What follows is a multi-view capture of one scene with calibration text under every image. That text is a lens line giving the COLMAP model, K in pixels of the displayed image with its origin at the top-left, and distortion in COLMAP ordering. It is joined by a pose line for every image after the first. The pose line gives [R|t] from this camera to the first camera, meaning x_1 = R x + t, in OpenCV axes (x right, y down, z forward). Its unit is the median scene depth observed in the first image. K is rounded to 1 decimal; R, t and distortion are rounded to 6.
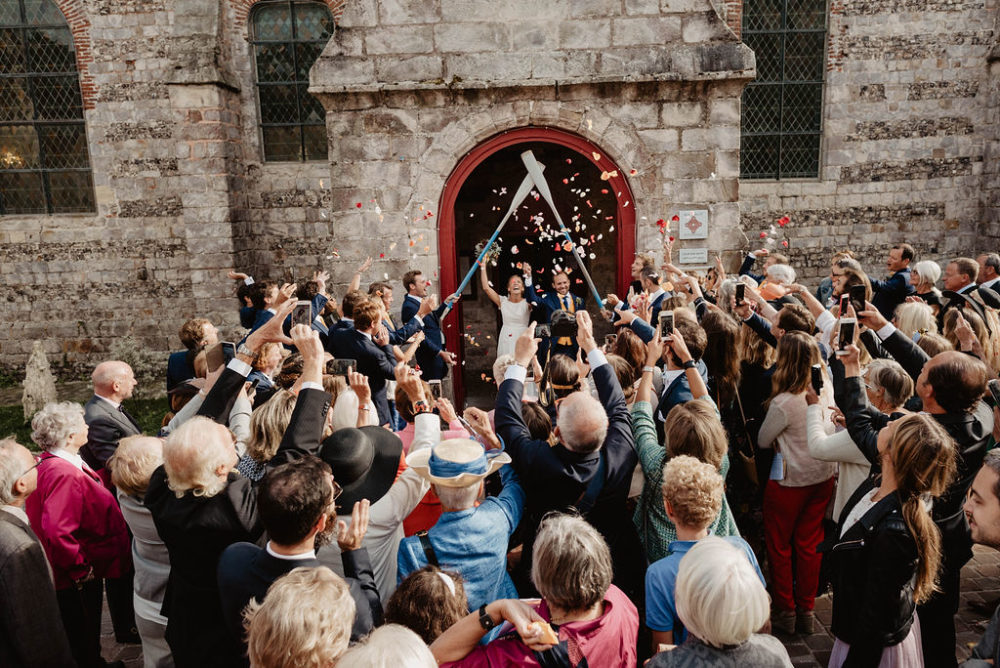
lens RADIAL K [[711.5, 0, 499.7], [0, 711.5, 333.5], [0, 0, 1]] dist [-0.004148, 0.007407]
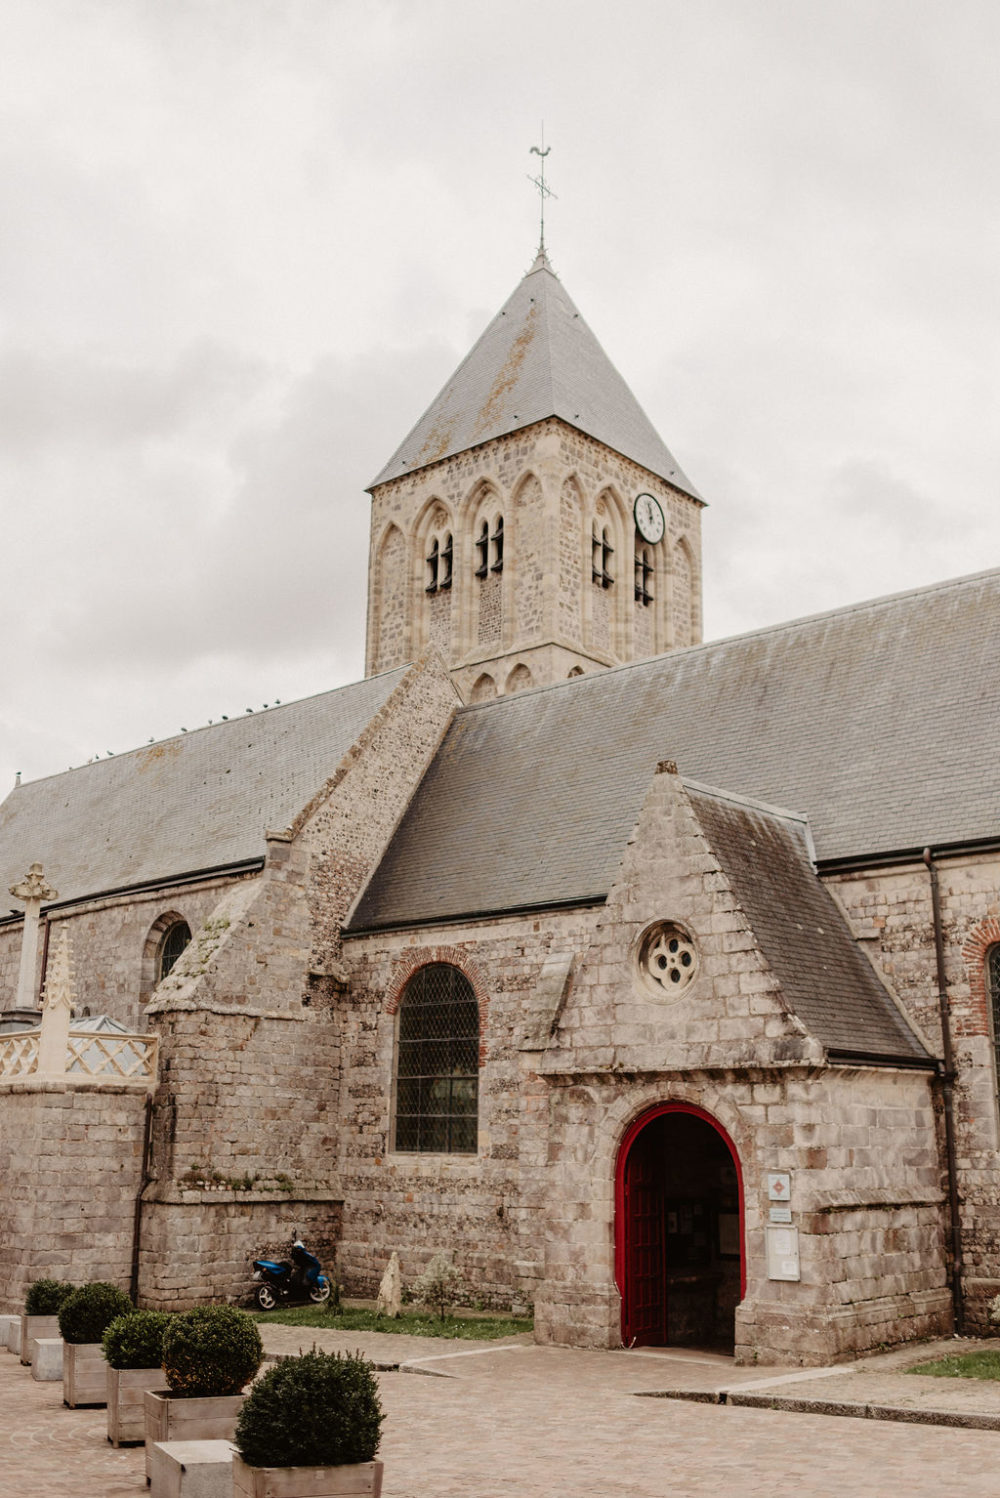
lens RADIAL K [[1514.2, 0, 500.2], [0, 1514.2, 749.2], [0, 0, 1]] dist [-0.015983, 0.000000]
pose [[0.737039, -0.133715, -0.662491, 1.697451], [-0.155668, 0.920290, -0.358934, 0.148153], [0.657679, 0.367677, 0.657474, -1.209173]]
